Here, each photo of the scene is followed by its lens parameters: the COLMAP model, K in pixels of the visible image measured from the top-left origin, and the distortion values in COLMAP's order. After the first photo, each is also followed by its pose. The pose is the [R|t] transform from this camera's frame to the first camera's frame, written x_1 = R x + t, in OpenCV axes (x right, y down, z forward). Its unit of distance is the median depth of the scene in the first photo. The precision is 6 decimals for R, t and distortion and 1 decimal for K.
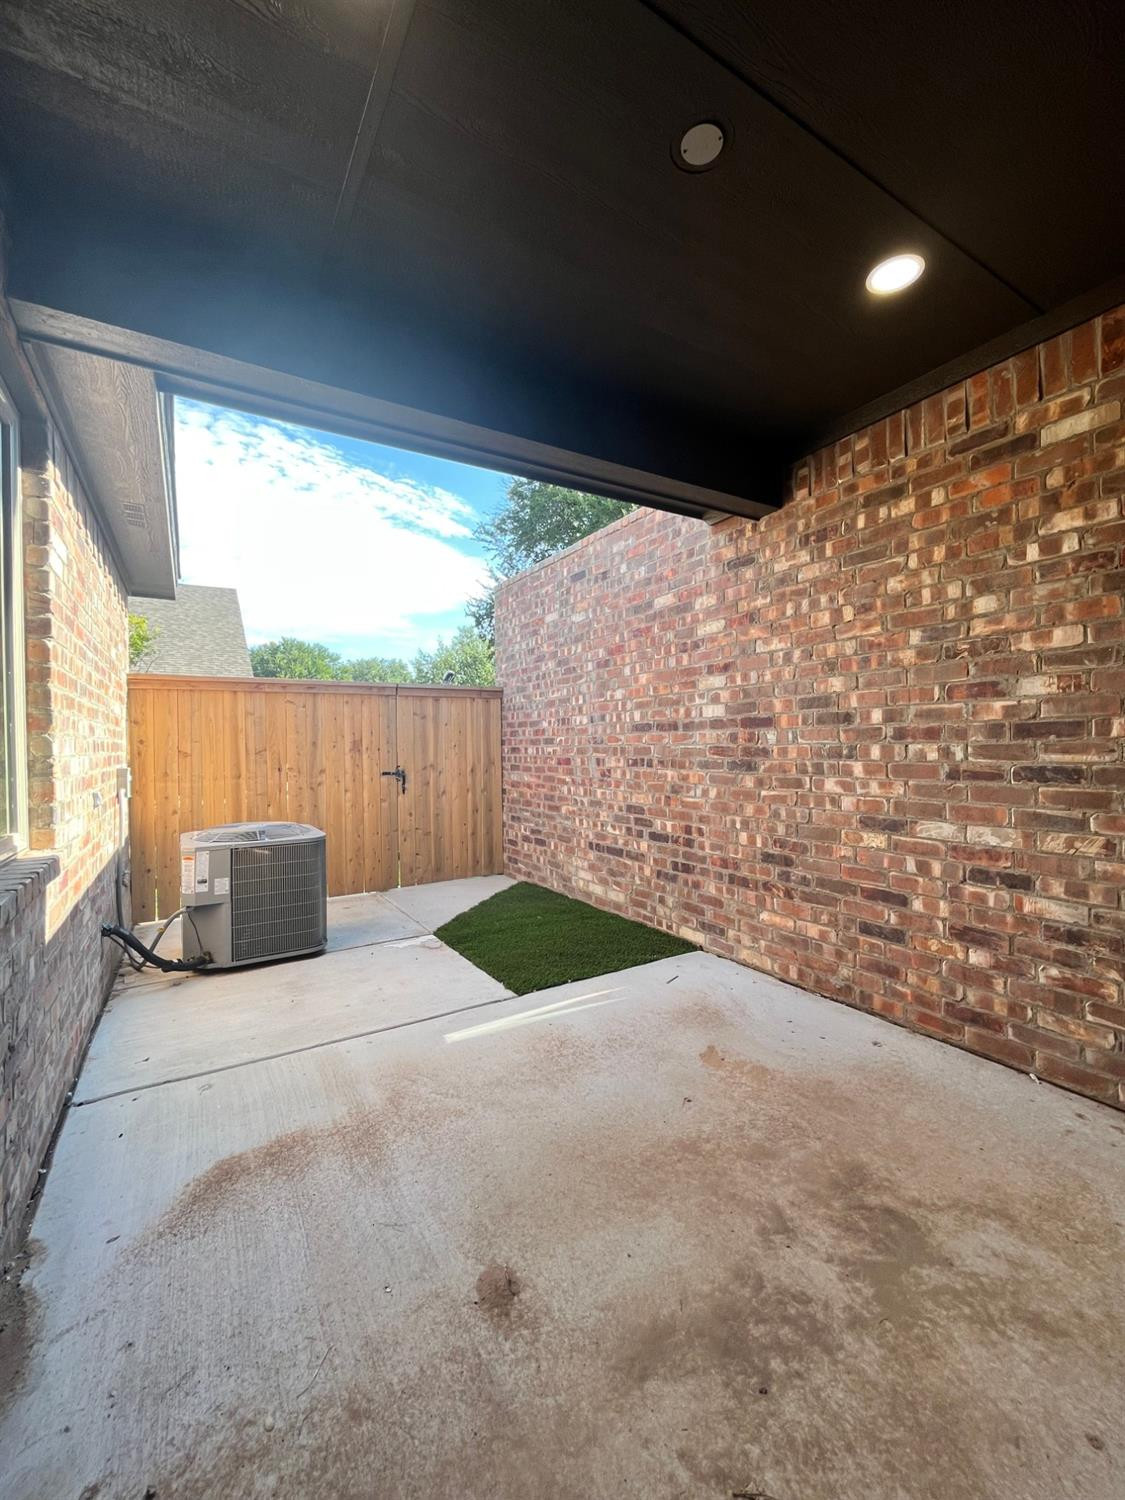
lens RADIAL K [[615.3, 0, 563.5], [0, 615.3, 747.4], [0, 0, 1]] dist [-0.000692, 0.000040]
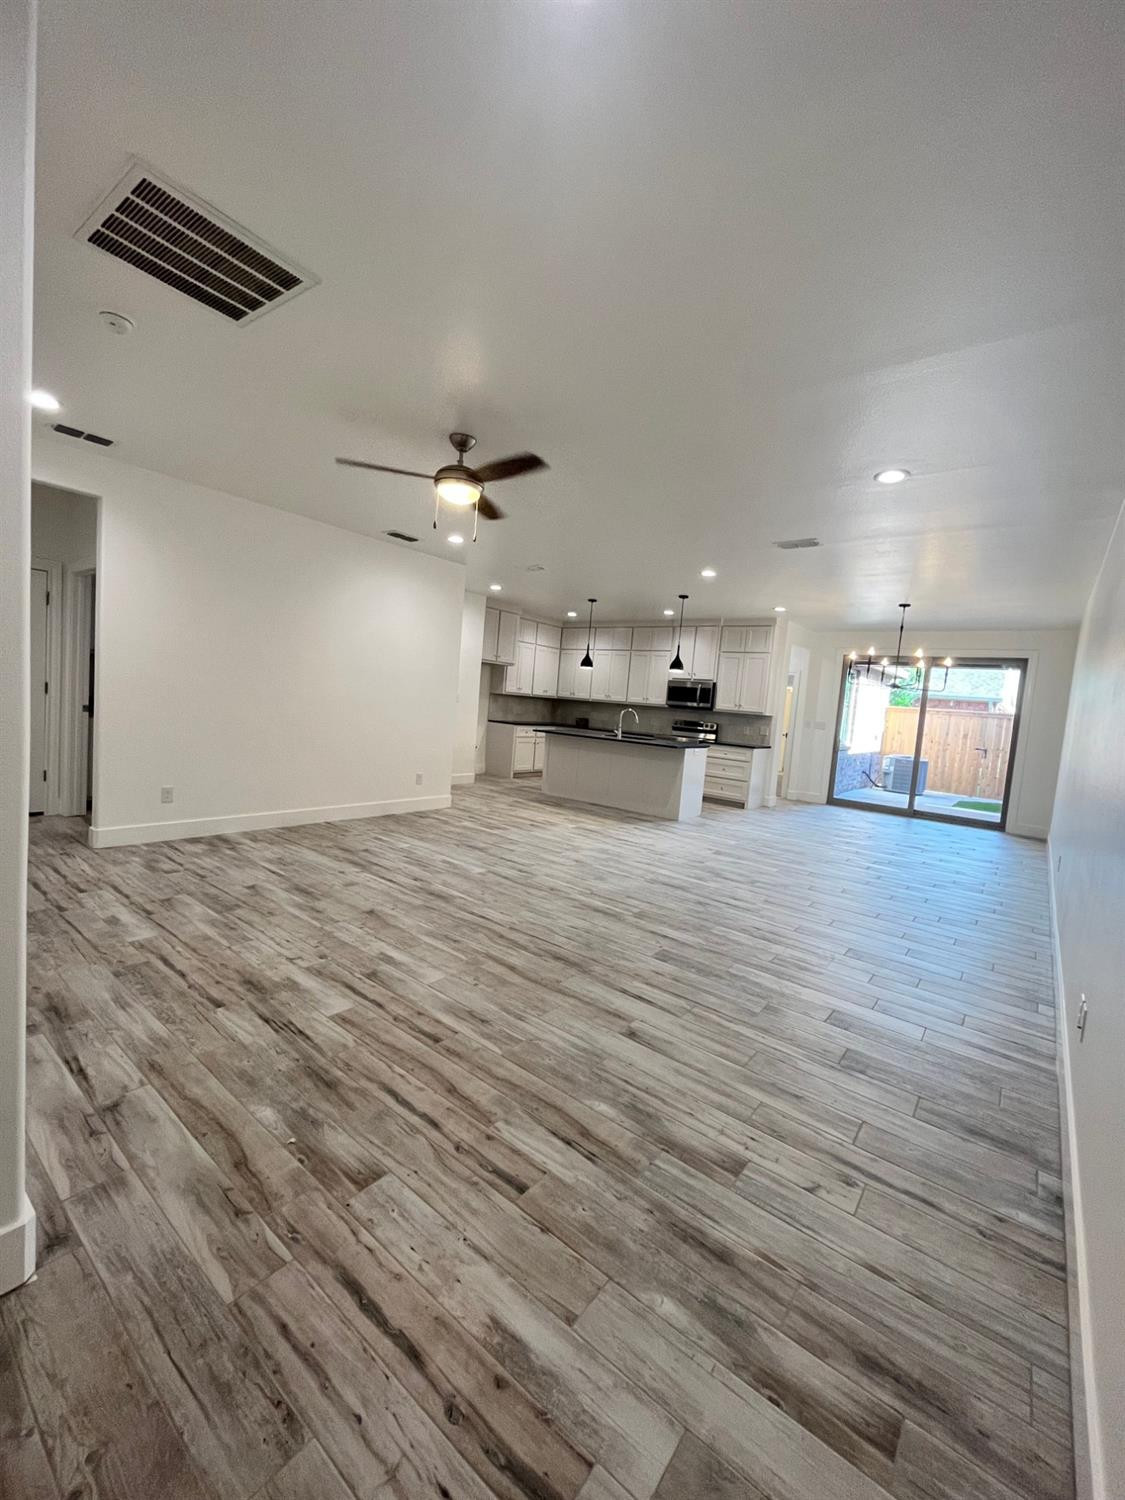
lens RADIAL K [[619.9, 0, 565.5], [0, 619.9, 746.0], [0, 0, 1]] dist [0.008763, -0.000103]
pose [[0.356564, 0.111932, -0.927542, 1.597880], [-0.088533, 0.992378, 0.085722, -0.039640], [0.930067, 0.051553, 0.363756, -1.597785]]
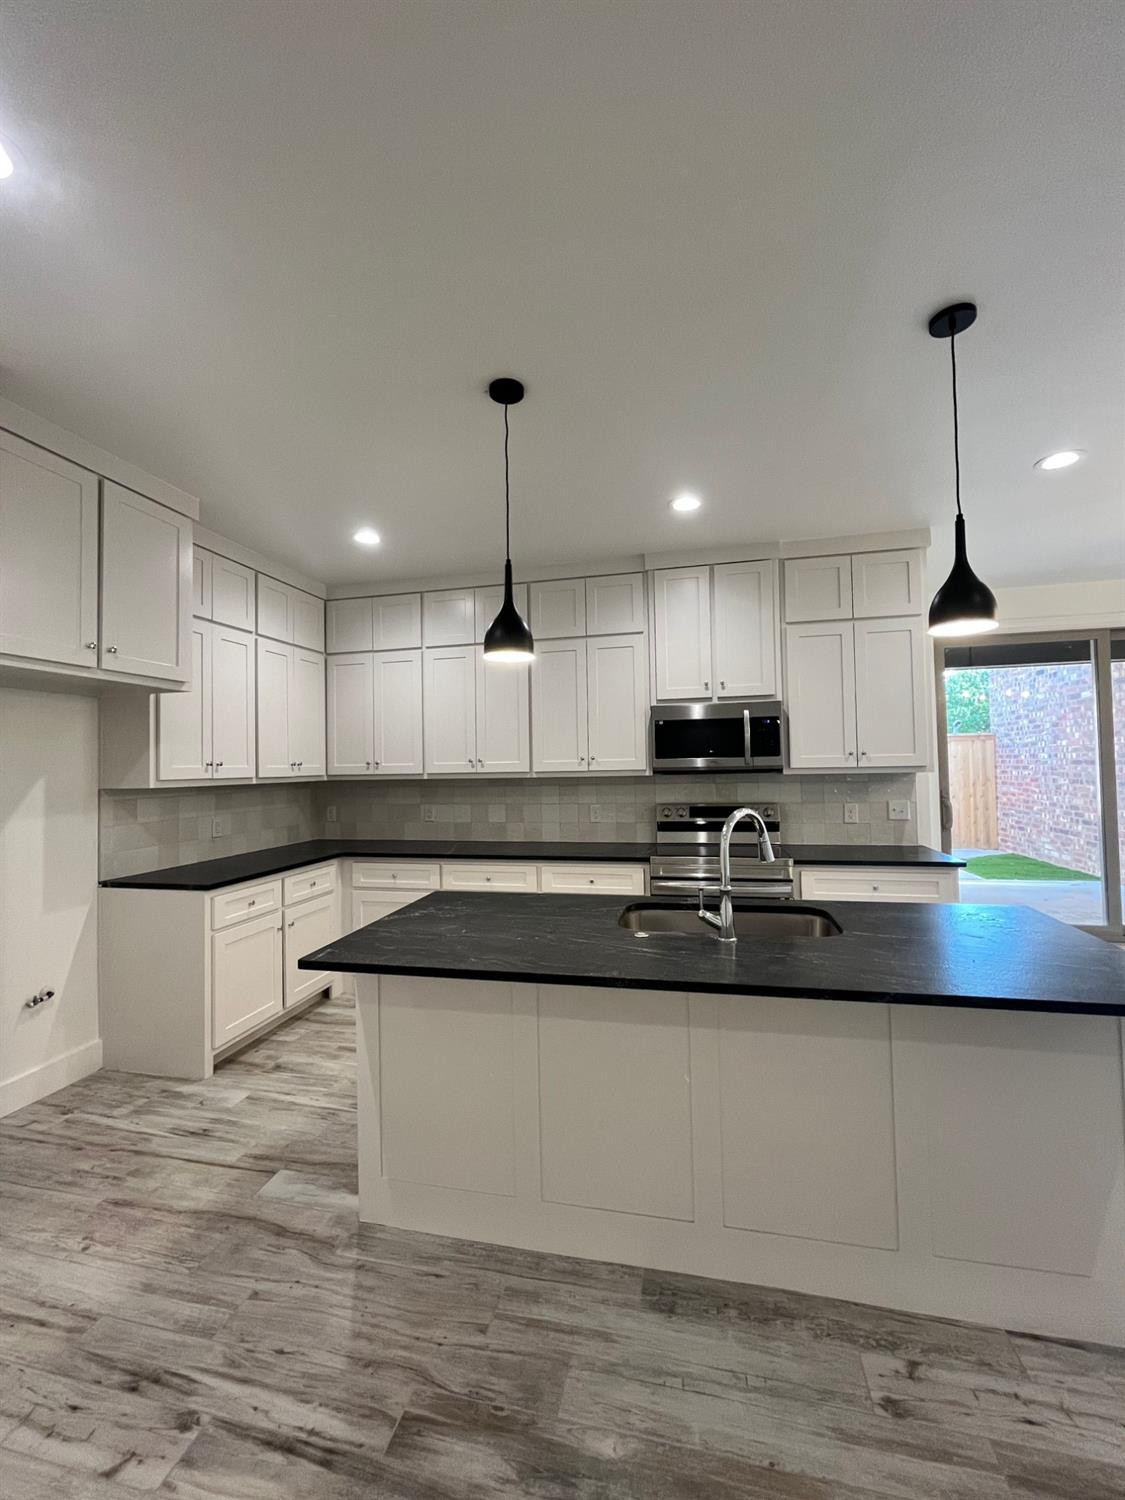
lens RADIAL K [[615.3, 0, 563.5], [0, 615.3, 747.4], [0, 0, 1]] dist [-0.000692, 0.000040]
pose [[0.715184, -0.018830, -0.698682, 0.276168], [0.005894, 0.999764, -0.020911, -0.041347], [0.698911, 0.010837, 0.715126, -1.190371]]
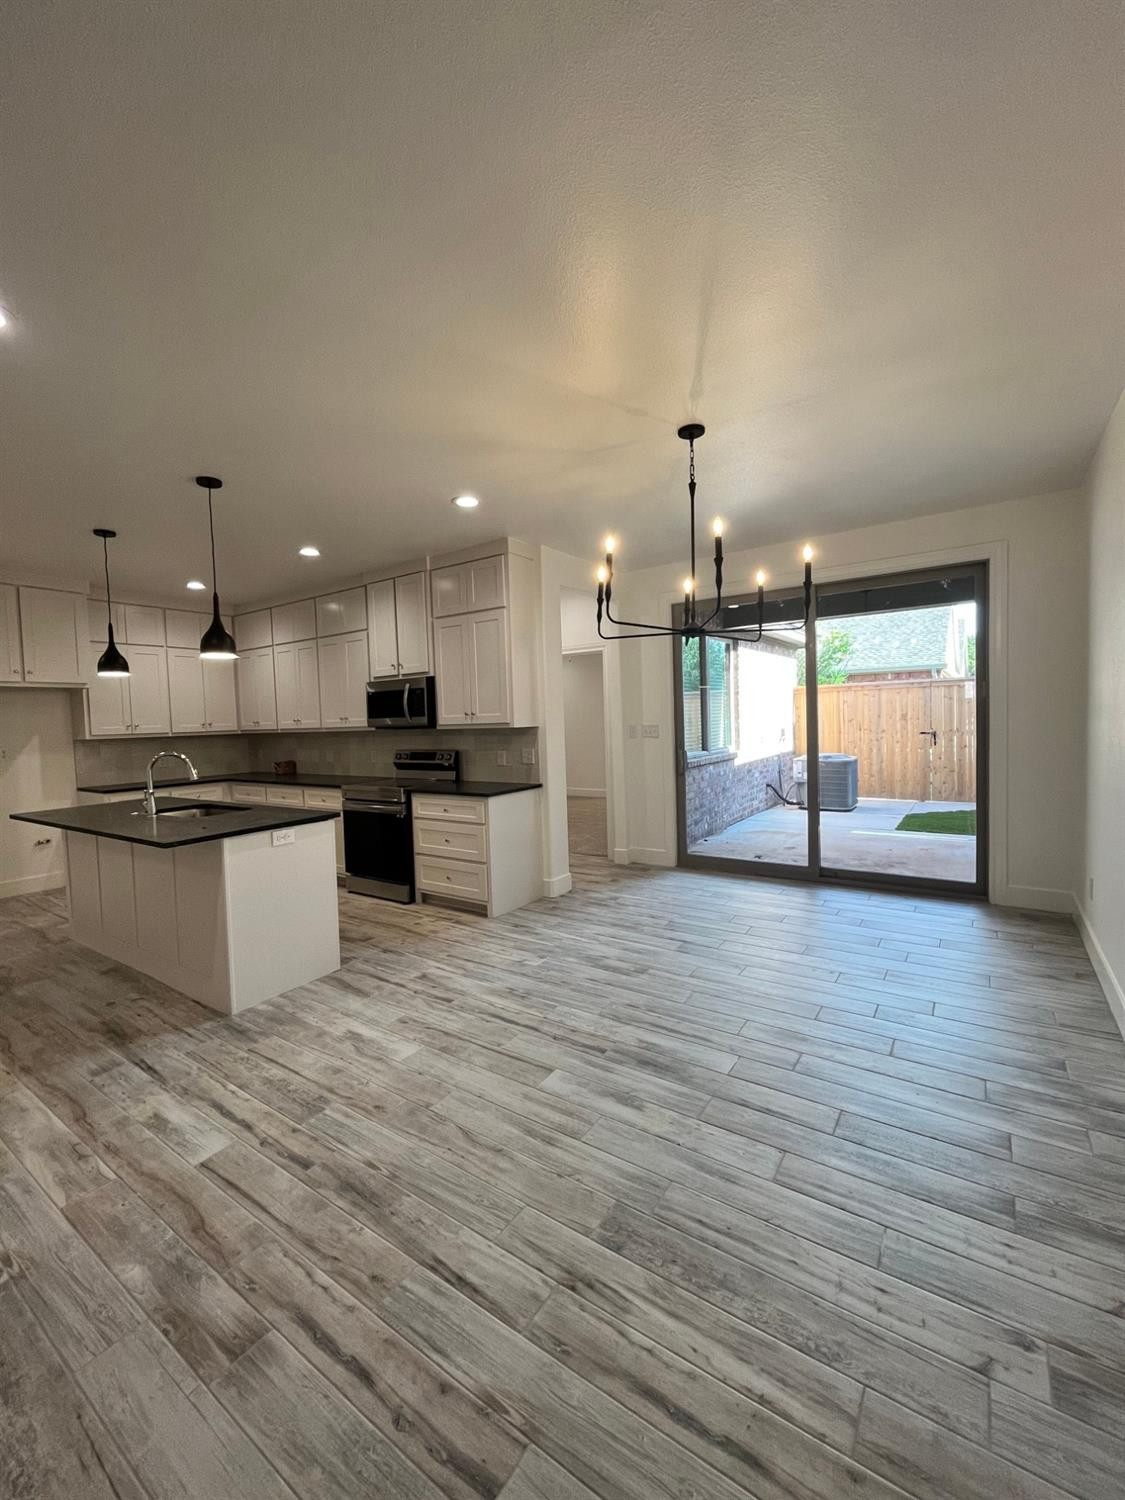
lens RADIAL K [[615.3, 0, 563.5], [0, 615.3, 747.4], [0, 0, 1]] dist [-0.000692, 0.000040]
pose [[0.409062, 0.047083, -0.911291, 0.977173], [0.023227, 0.997807, 0.061979, -0.051881], [0.912211, -0.046520, 0.407071, -0.691408]]
